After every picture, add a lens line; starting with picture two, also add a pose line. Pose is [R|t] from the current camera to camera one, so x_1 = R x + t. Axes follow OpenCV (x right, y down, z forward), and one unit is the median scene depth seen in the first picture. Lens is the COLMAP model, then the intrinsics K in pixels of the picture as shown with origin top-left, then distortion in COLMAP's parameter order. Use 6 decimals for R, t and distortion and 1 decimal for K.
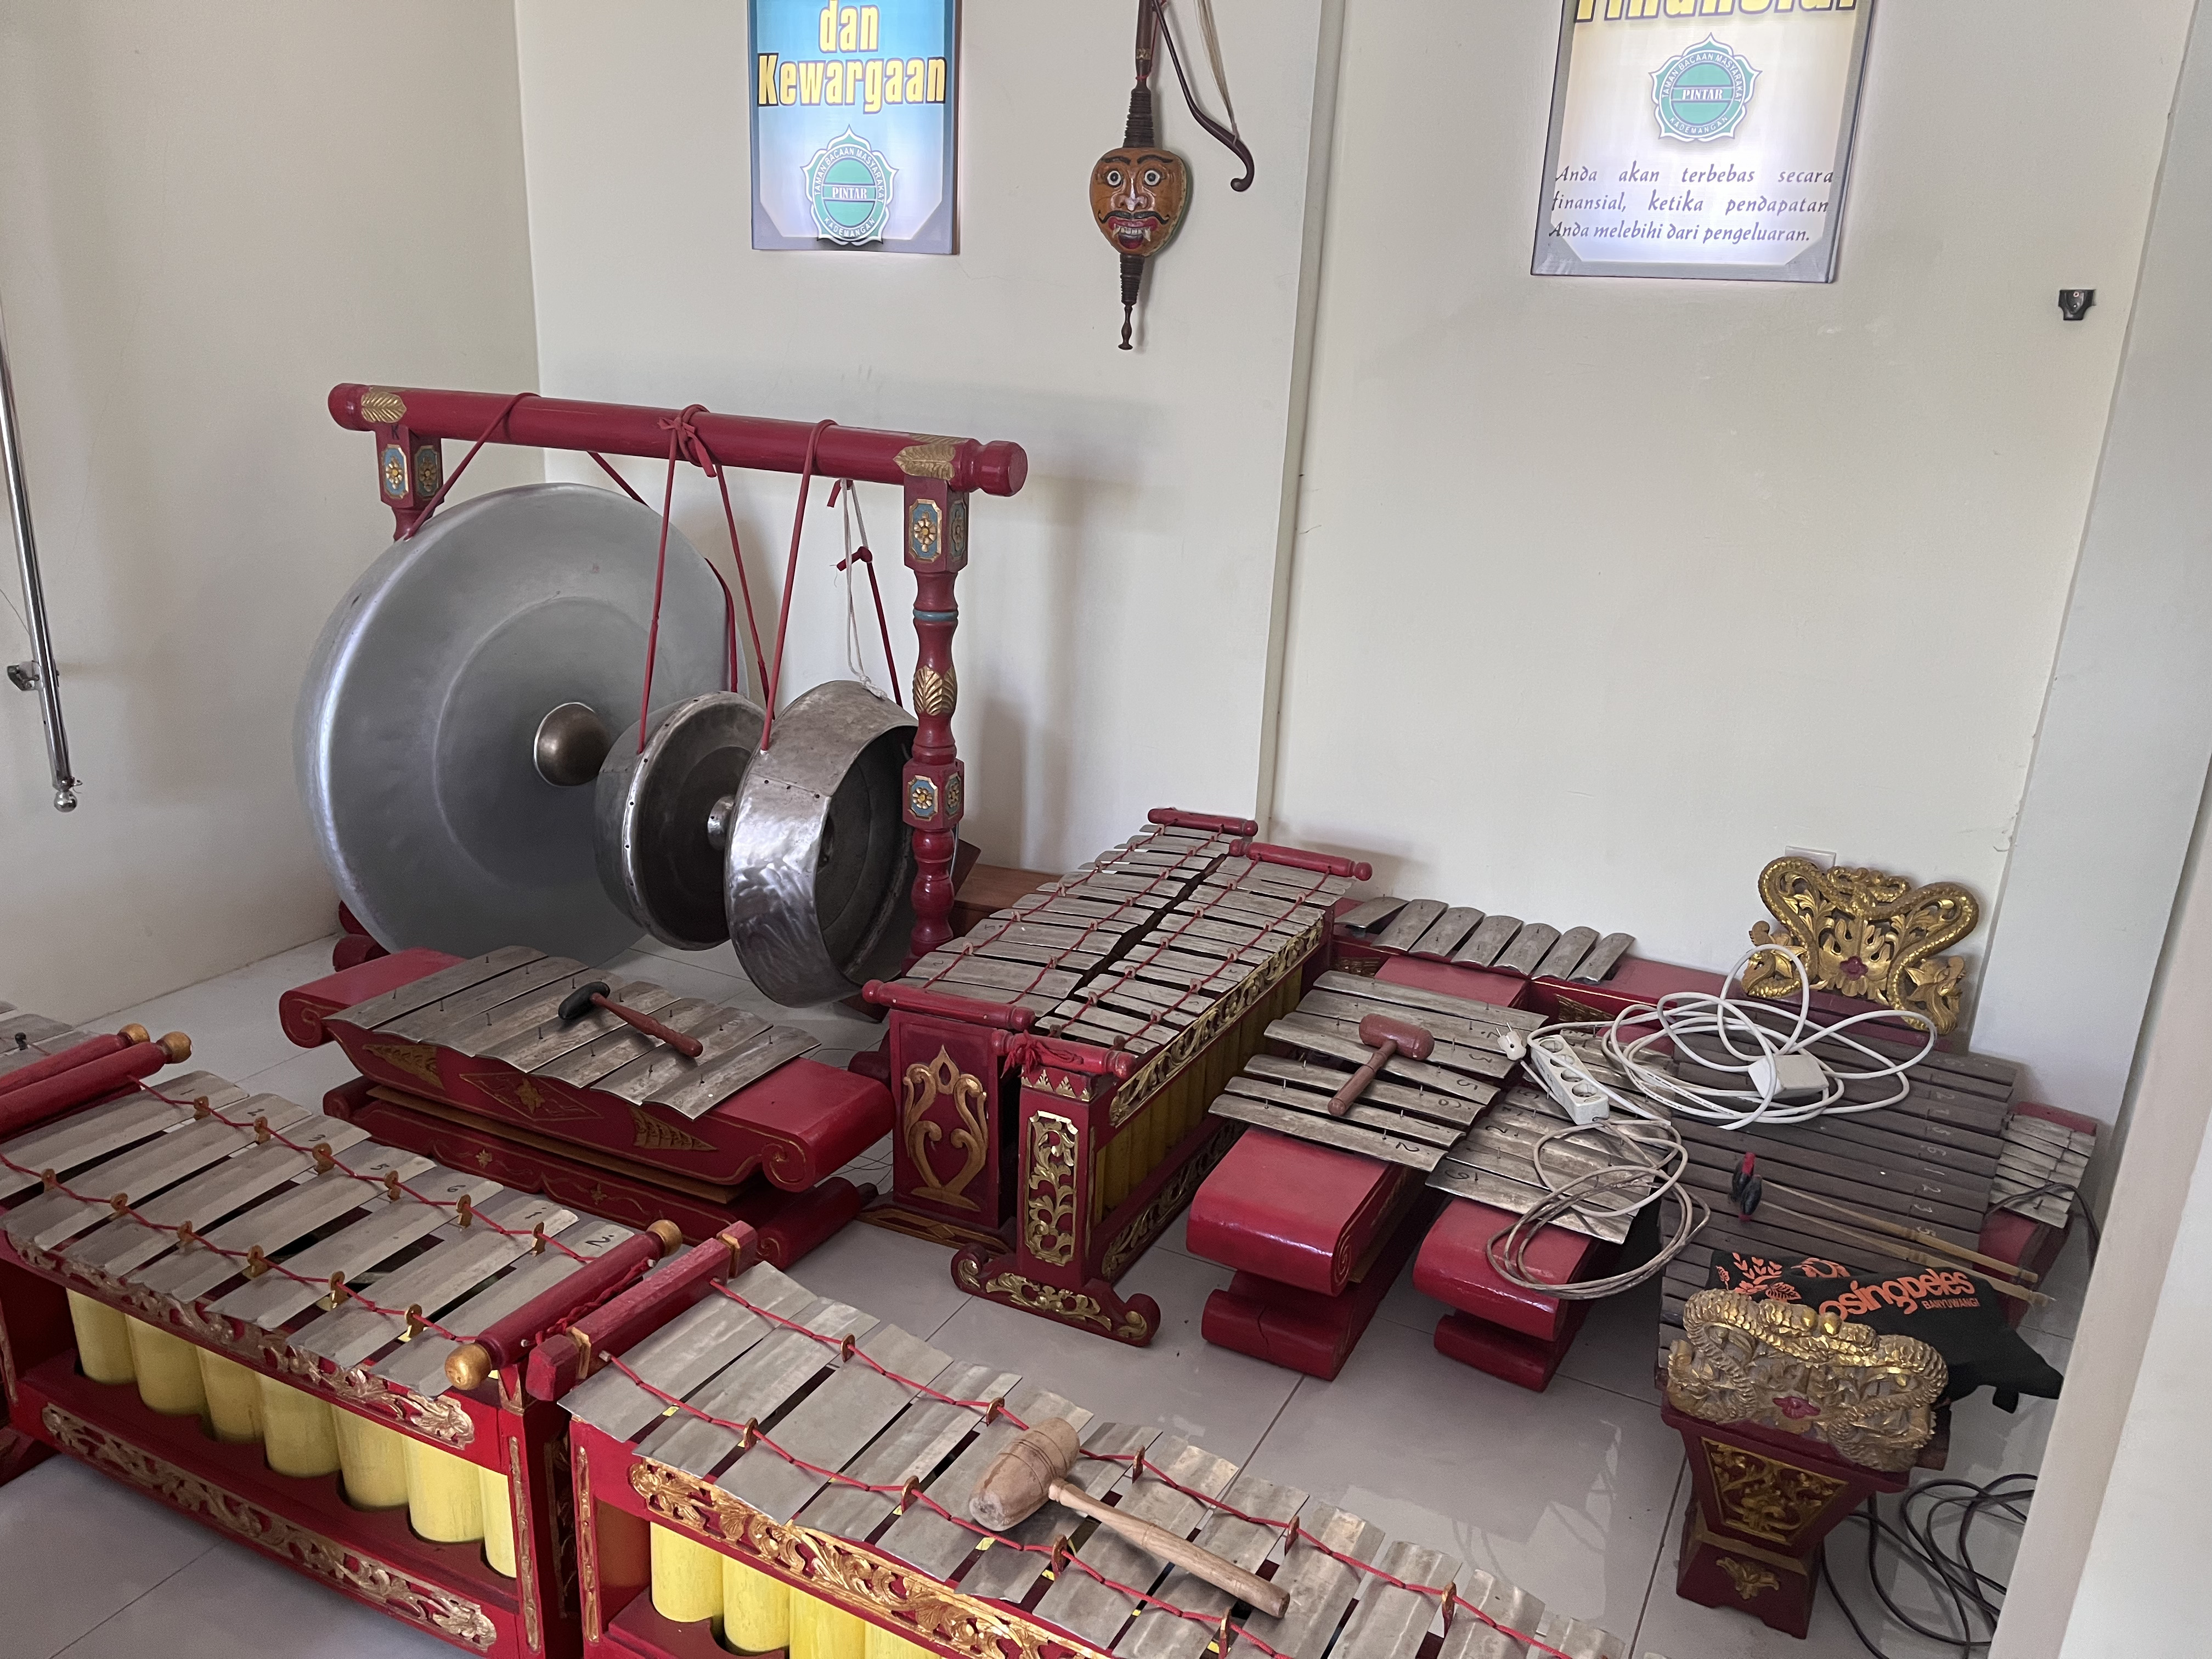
lens RADIAL K [[1672.8, 0, 1095.0], [0, 1672.8, 848.4], [0, 0, 1]] dist [0.046256, -0.061527]
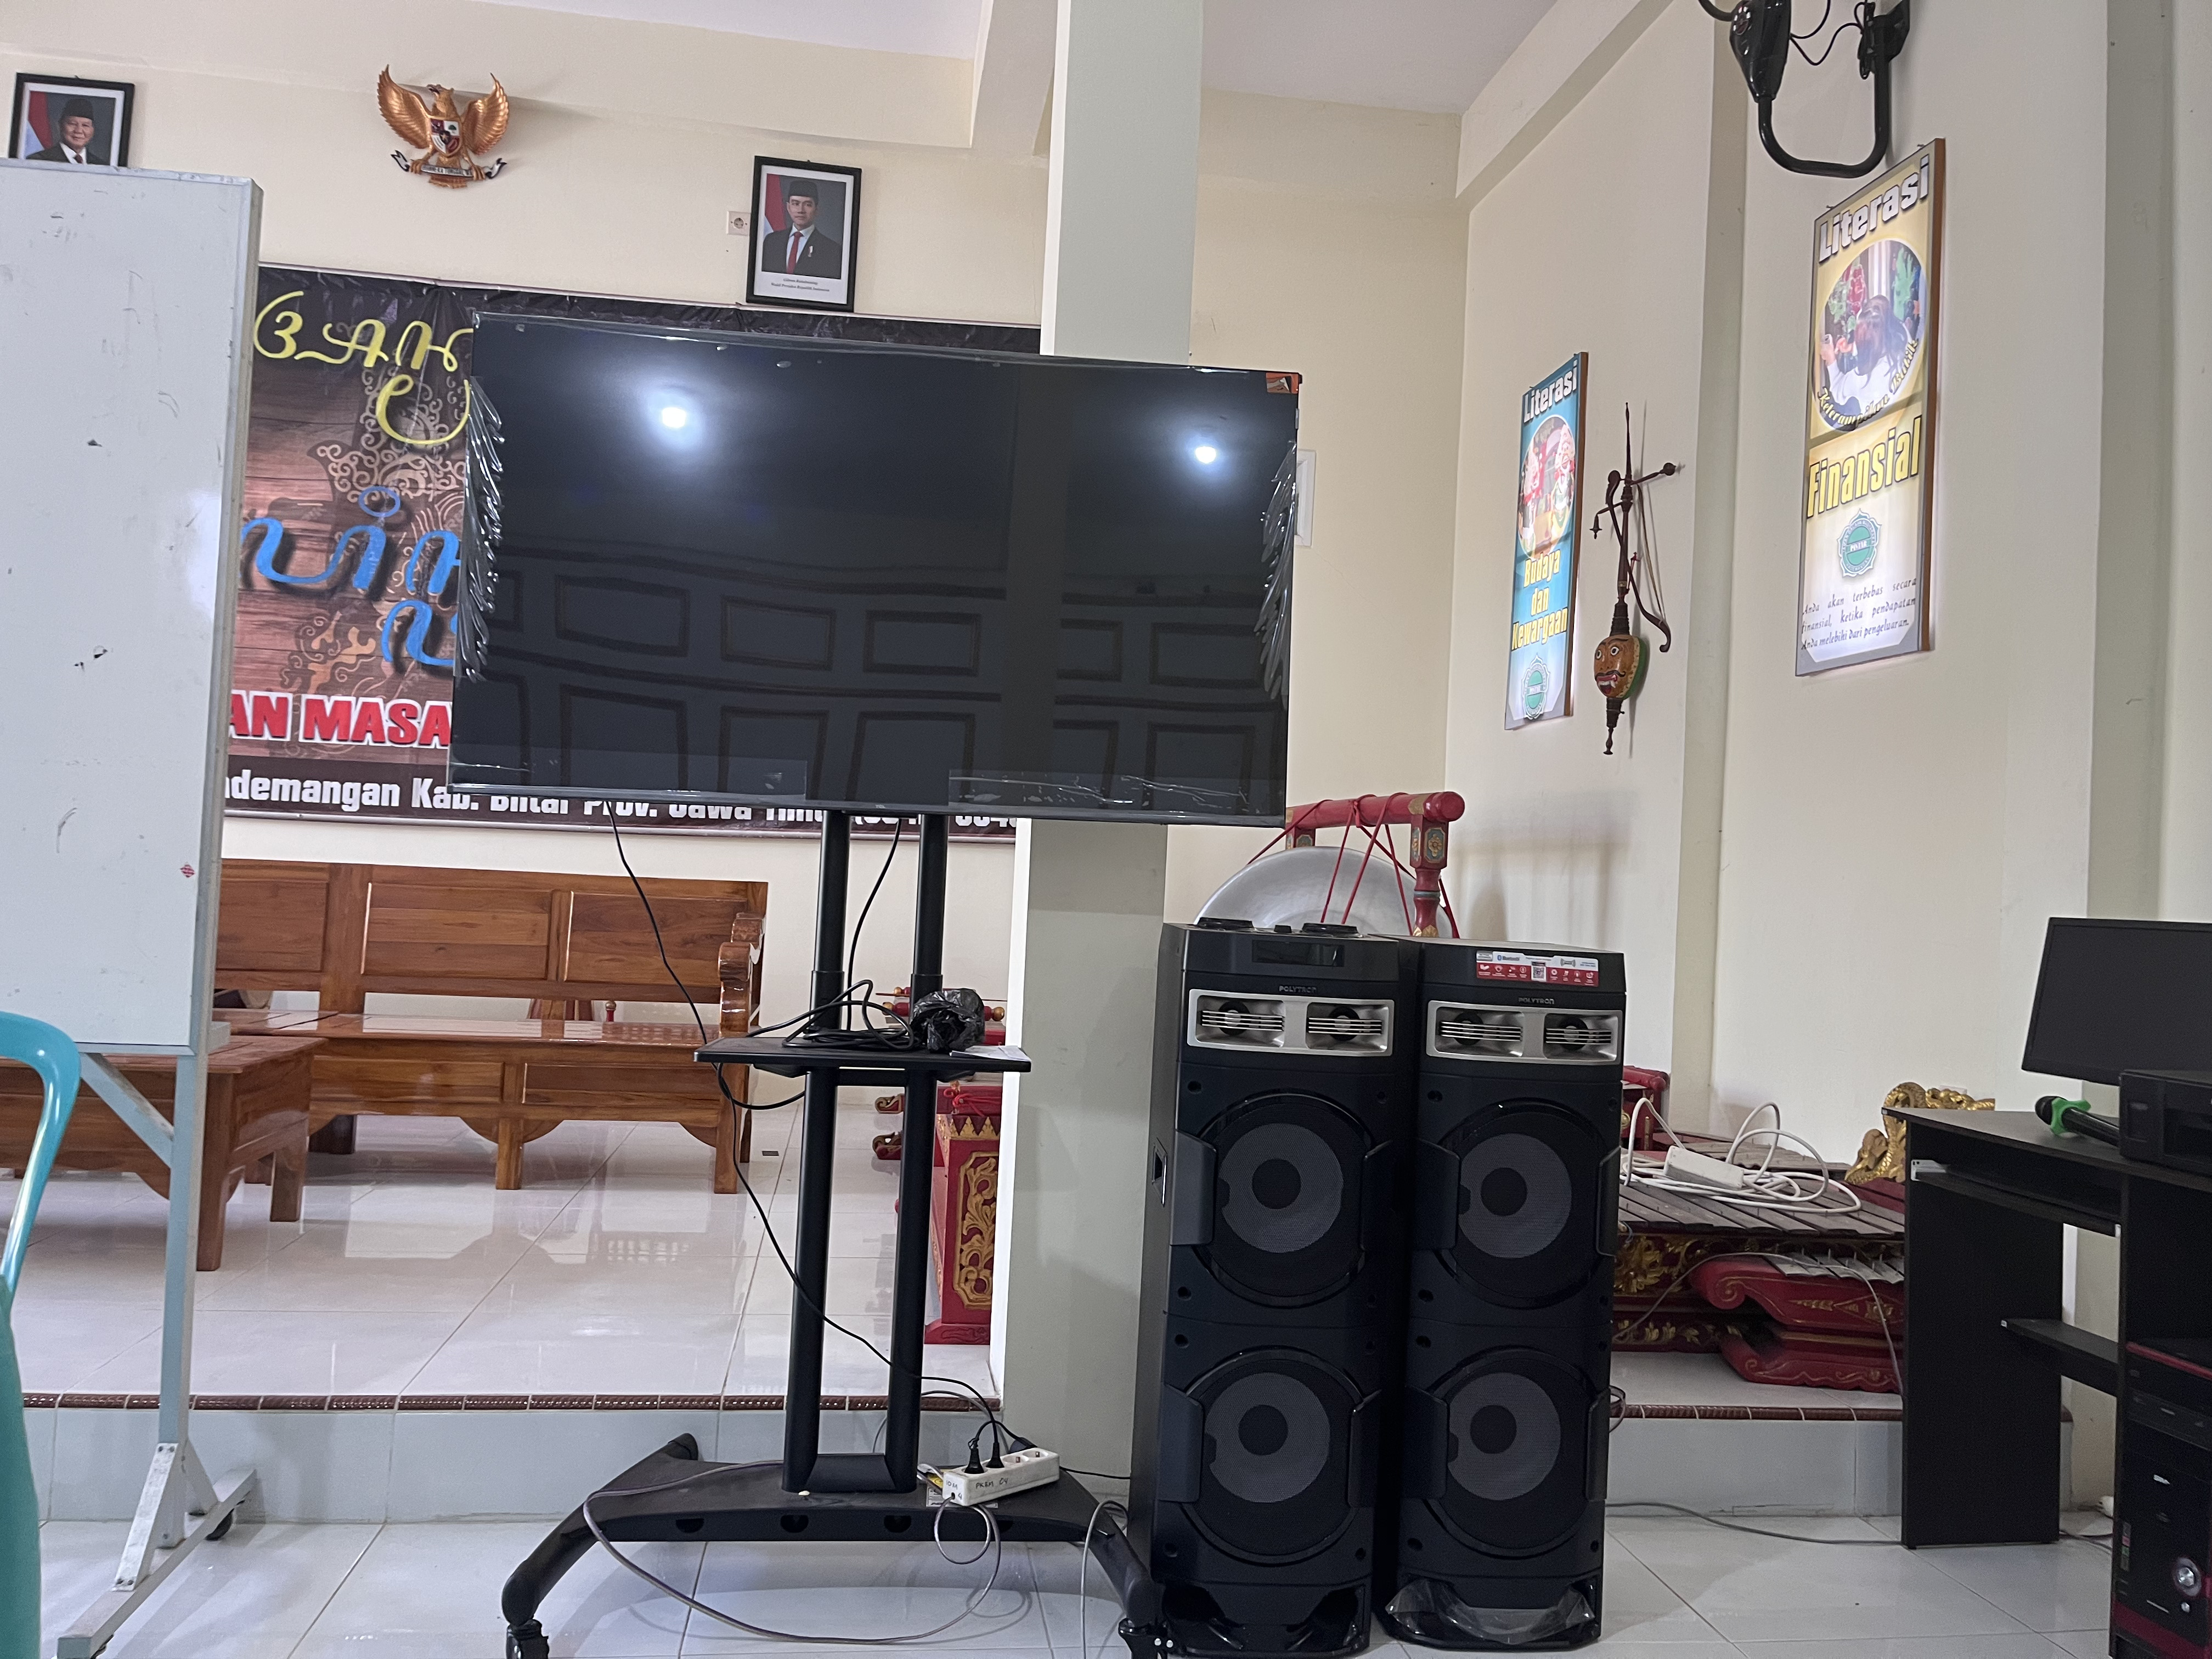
lens RADIAL K [[1672.8, 0, 1101.0], [0, 1672.8, 814.7], [0, 0, 1]] dist [0.046256, -0.061527]
pose [[0.584303, -0.049970, -0.809996, 1.096171], [-0.275241, 0.926741, -0.255721, 0.309562], [0.763435, 0.372362, 0.527744, -0.178723]]
